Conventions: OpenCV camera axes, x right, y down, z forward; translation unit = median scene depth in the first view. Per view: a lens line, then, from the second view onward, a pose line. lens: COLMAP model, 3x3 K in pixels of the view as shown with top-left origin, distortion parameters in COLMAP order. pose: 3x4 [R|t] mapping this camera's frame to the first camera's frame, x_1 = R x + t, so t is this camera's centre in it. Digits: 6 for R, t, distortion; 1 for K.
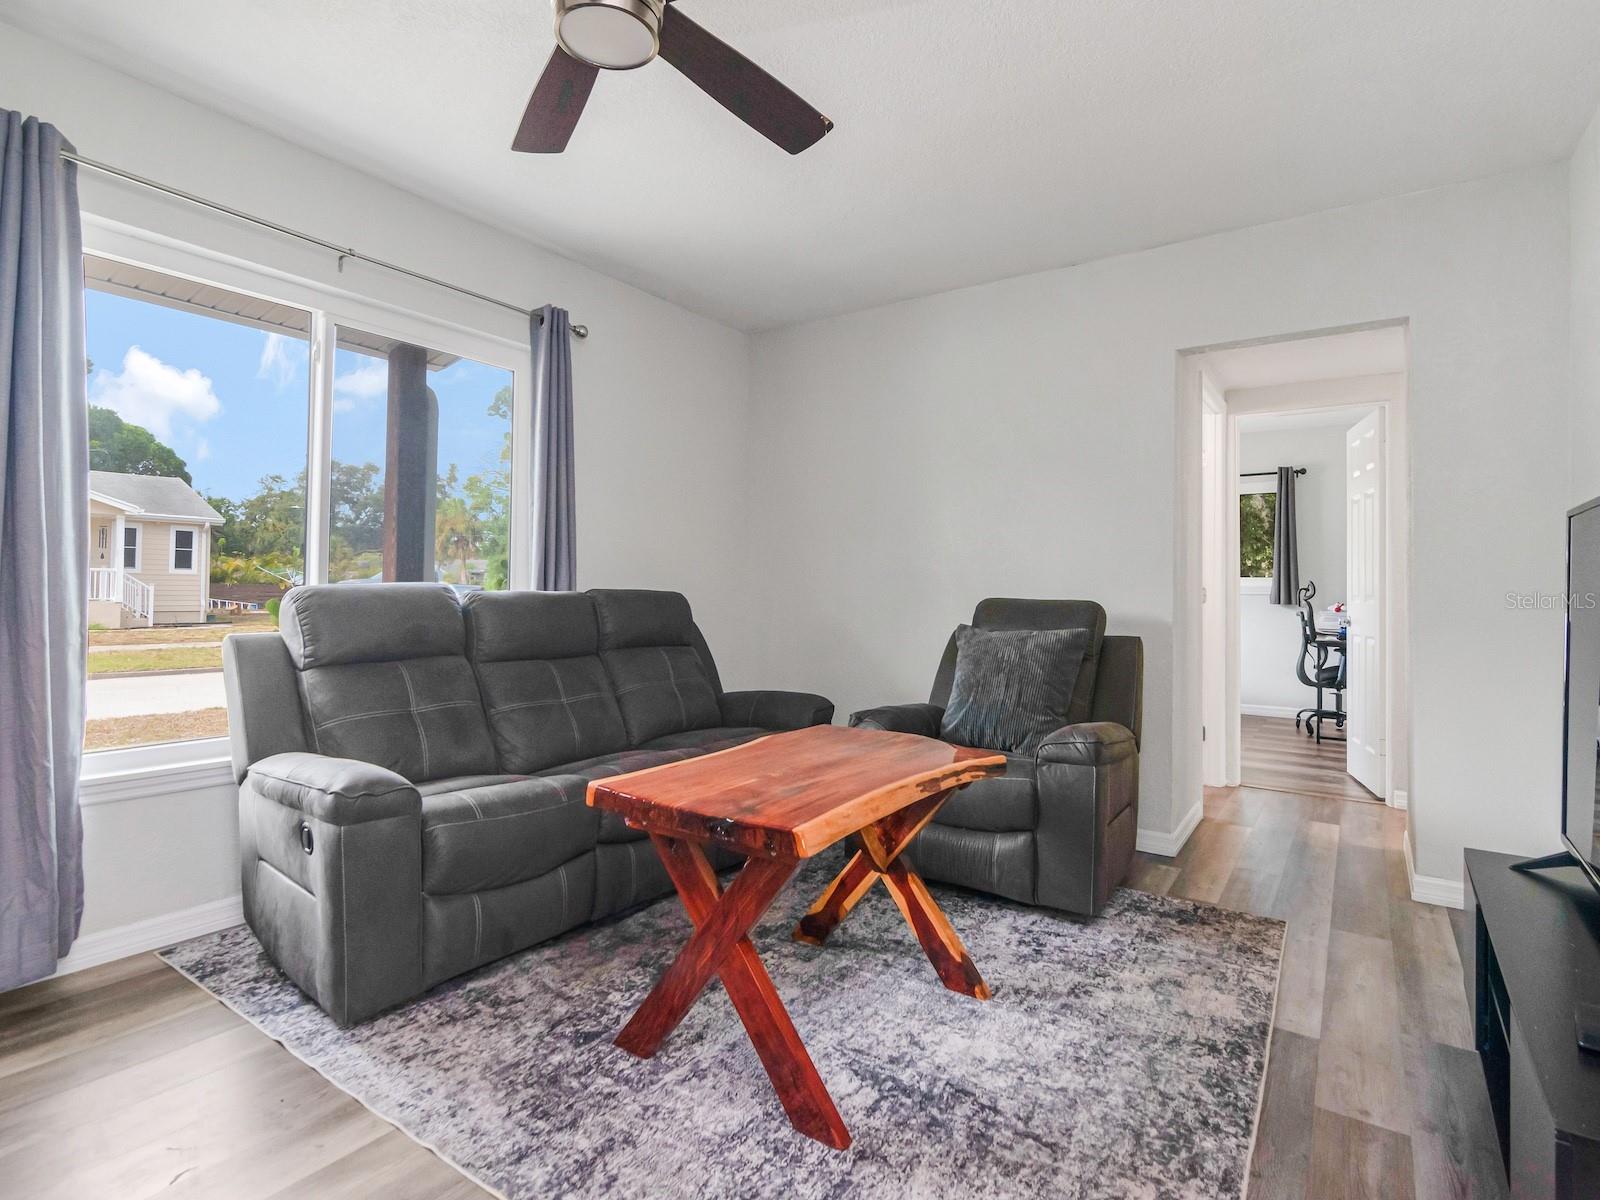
lens RADIAL K [[794.7, 0, 804.8], [0, 794.7, 564.6], [0, 0, 1]] dist [0.001093, -0.008221]
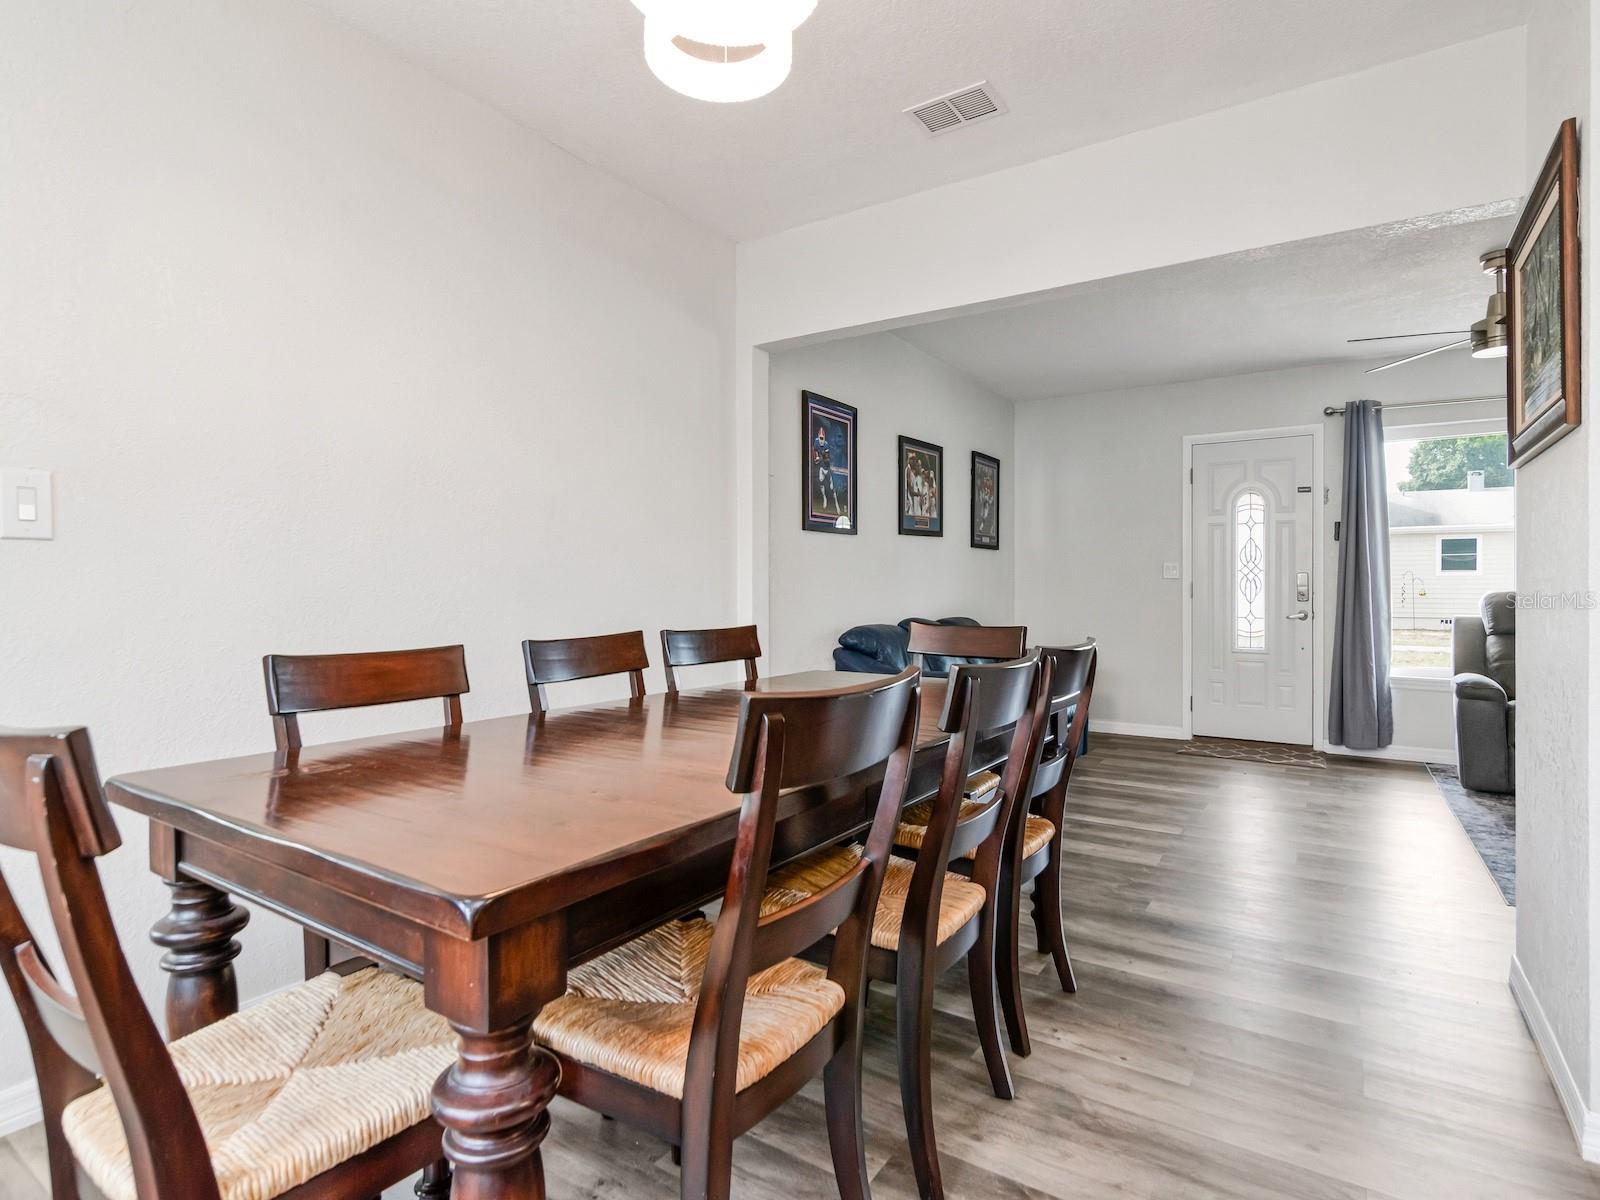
lens RADIAL K [[845.9, 0, 806.5], [0, 845.9, 598.7], [0, 0, 1]] dist [-0.007086, -0.003751]
pose [[0.033865, -0.005107, -0.999413, 1.432114], [0.031098, 0.999508, -0.004054, 0.001550], [0.998942, -0.030942, 0.034008, -0.754594]]
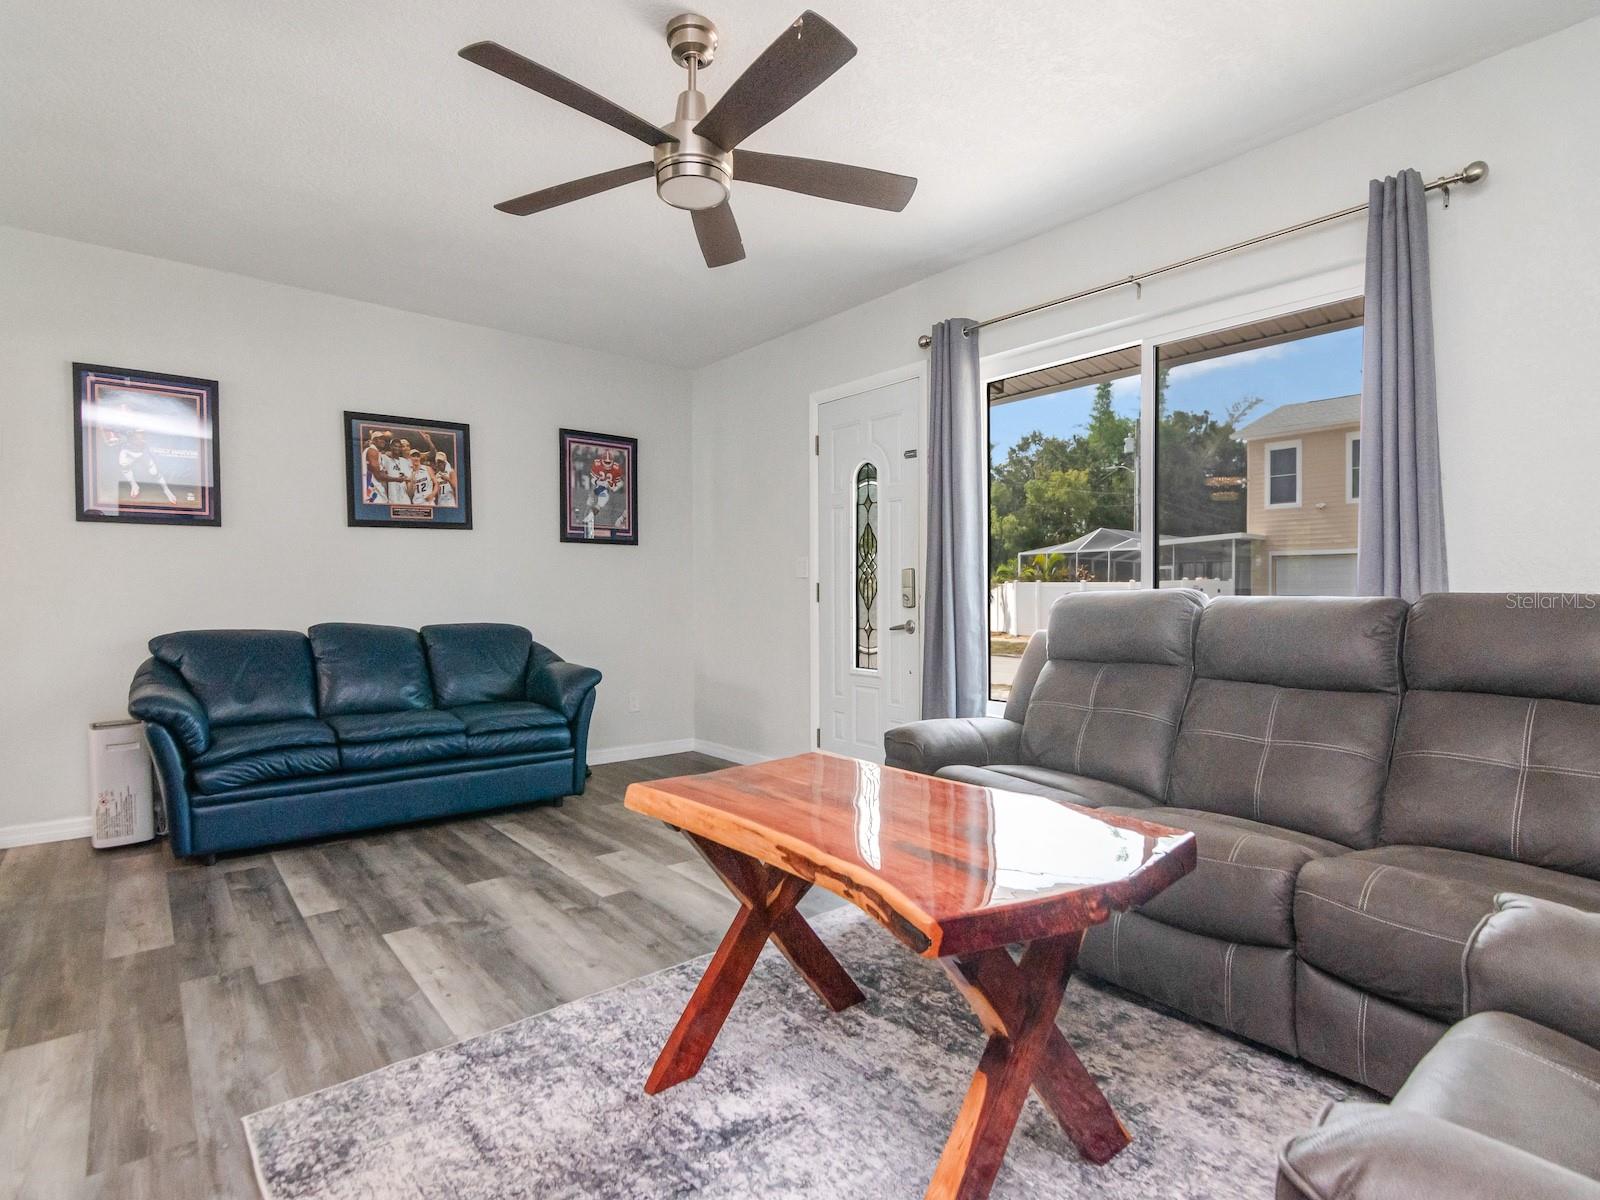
lens RADIAL K [[794.7, 0, 795.1], [0, 794.7, 609.4], [0, 0, 1]] dist [0.001093, -0.008221]
pose [[-0.266197, -0.002591, -0.963915, 0.701640], [0.024002, 0.999669, -0.009316, 0.061436], [0.963620, -0.025616, -0.266047, 1.006915]]
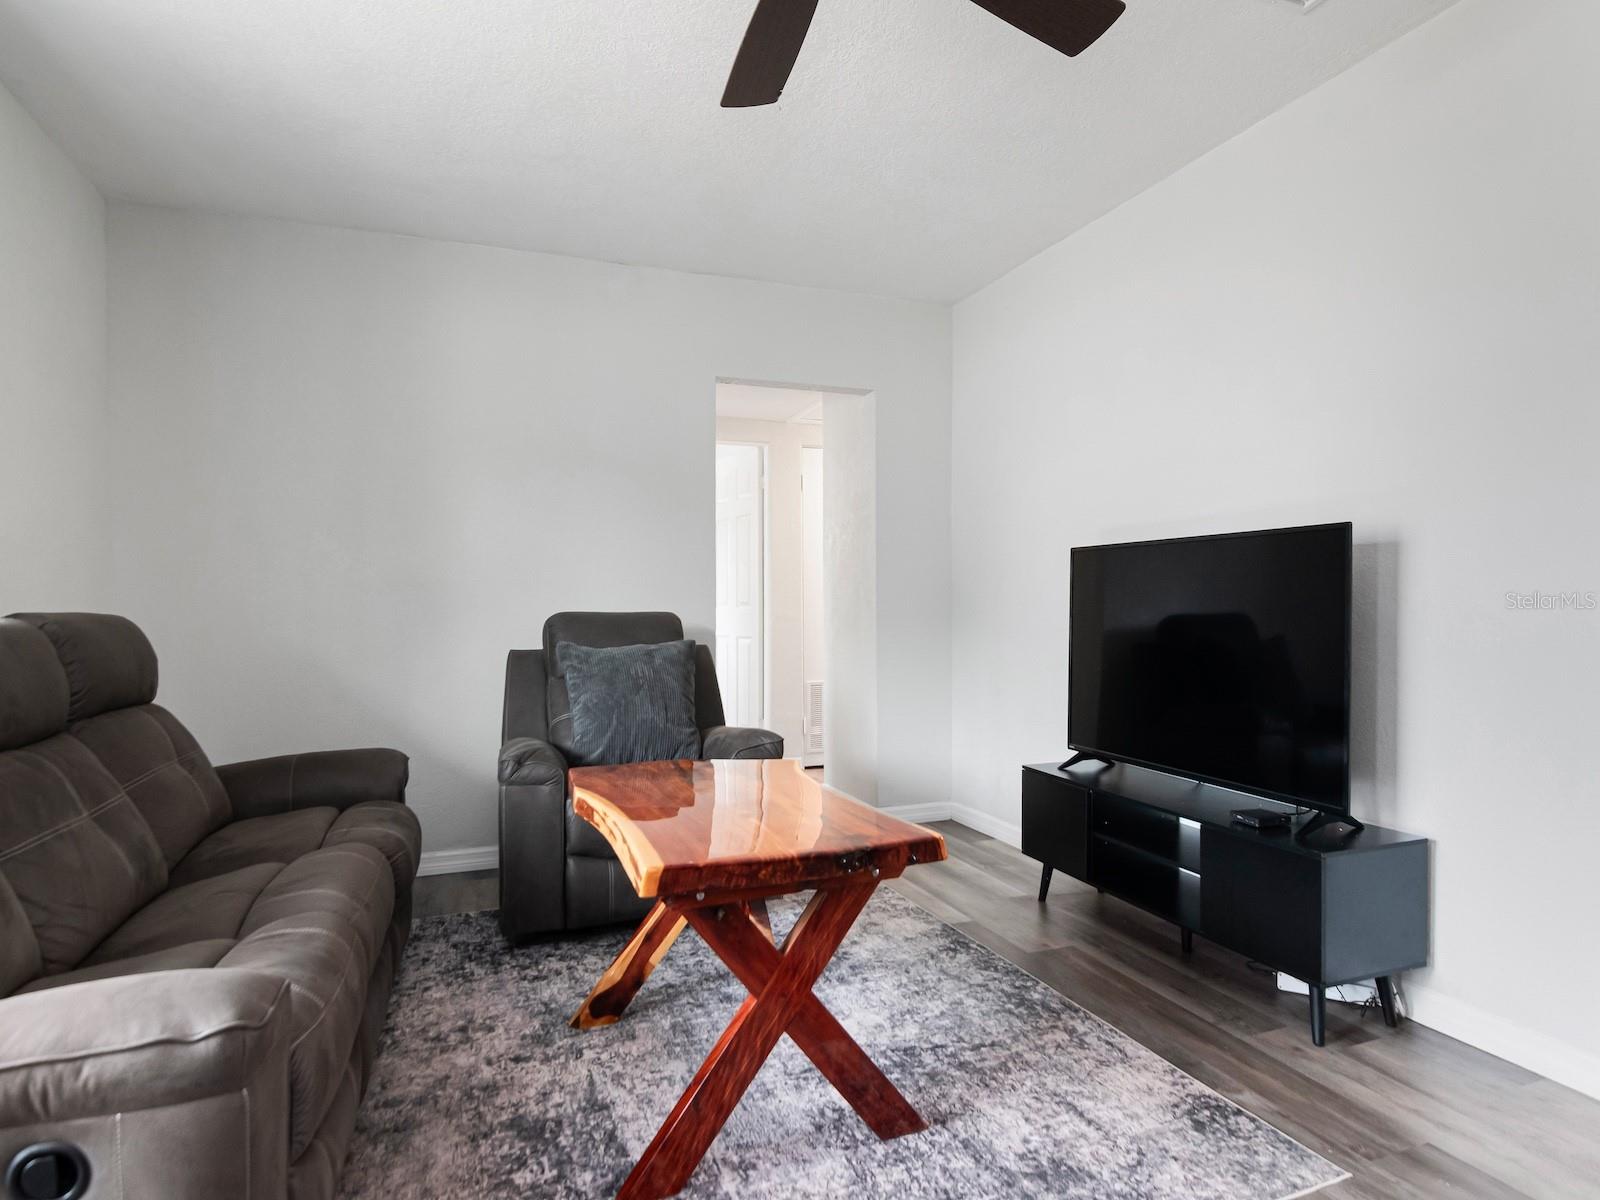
lens RADIAL K [[899.3, 0, 791.4], [0, 899.3, 597.5], [0, 0, 1]] dist [-0.015300, -0.000828]
pose [[0.568486, -0.016458, 0.822528, -0.690302], [-0.007746, 0.999648, 0.025356, -0.002896], [-0.822656, -0.020786, 0.568159, 0.321448]]
